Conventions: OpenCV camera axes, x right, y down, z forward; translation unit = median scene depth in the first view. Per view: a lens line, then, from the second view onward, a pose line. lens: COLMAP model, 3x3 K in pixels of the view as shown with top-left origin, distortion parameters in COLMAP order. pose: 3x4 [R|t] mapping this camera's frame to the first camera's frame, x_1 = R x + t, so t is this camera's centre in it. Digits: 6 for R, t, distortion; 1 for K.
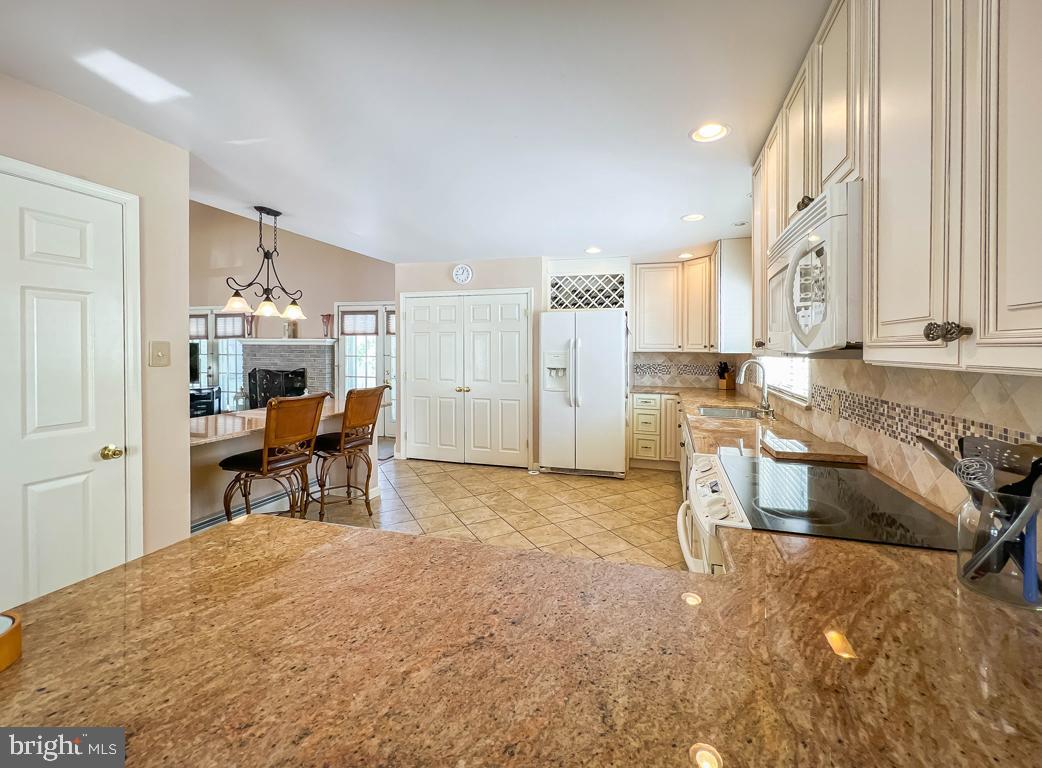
lens RADIAL K [[430.2, 0, 536.8], [0, 430.2, 351.5], [0, 0, 1]] dist [-0.002519, 0.000804]
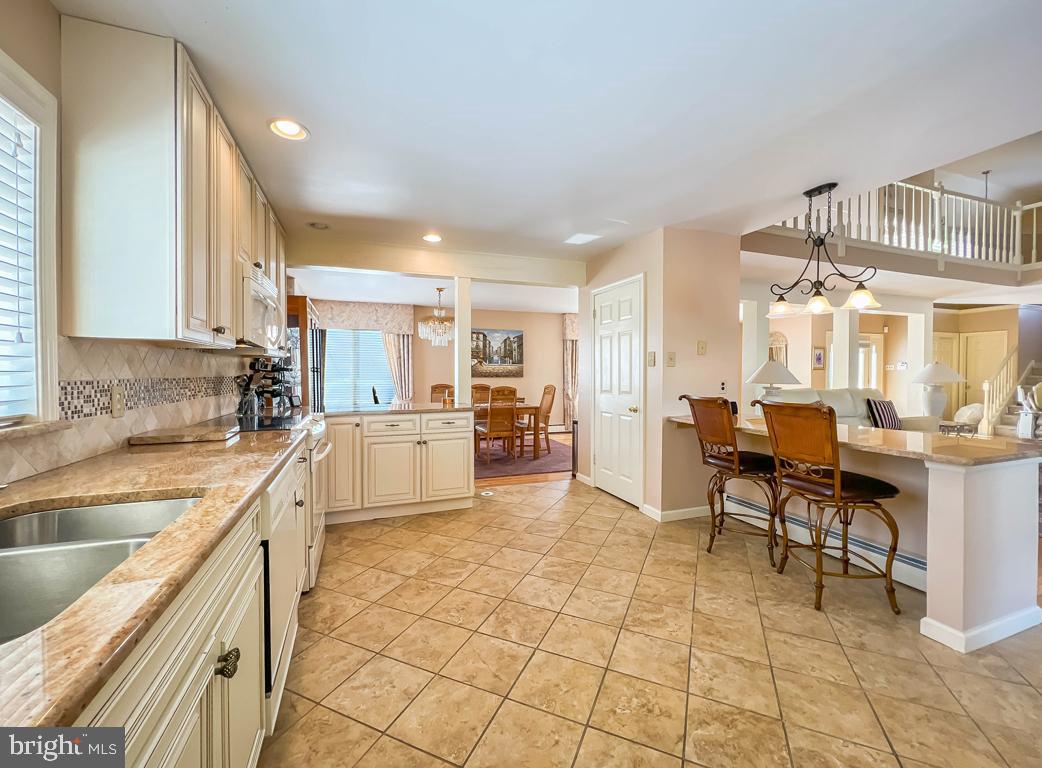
lens RADIAL K [[430.2, 0, 529.9], [0, 430.2, 385.4], [0, 0, 1]] dist [-0.002519, 0.000804]
pose [[-0.786634, 0.009984, -0.617339, 0.241329], [-0.008798, 0.999586, 0.027377, 0.028739], [0.617357, 0.026967, -0.786221, 0.894785]]
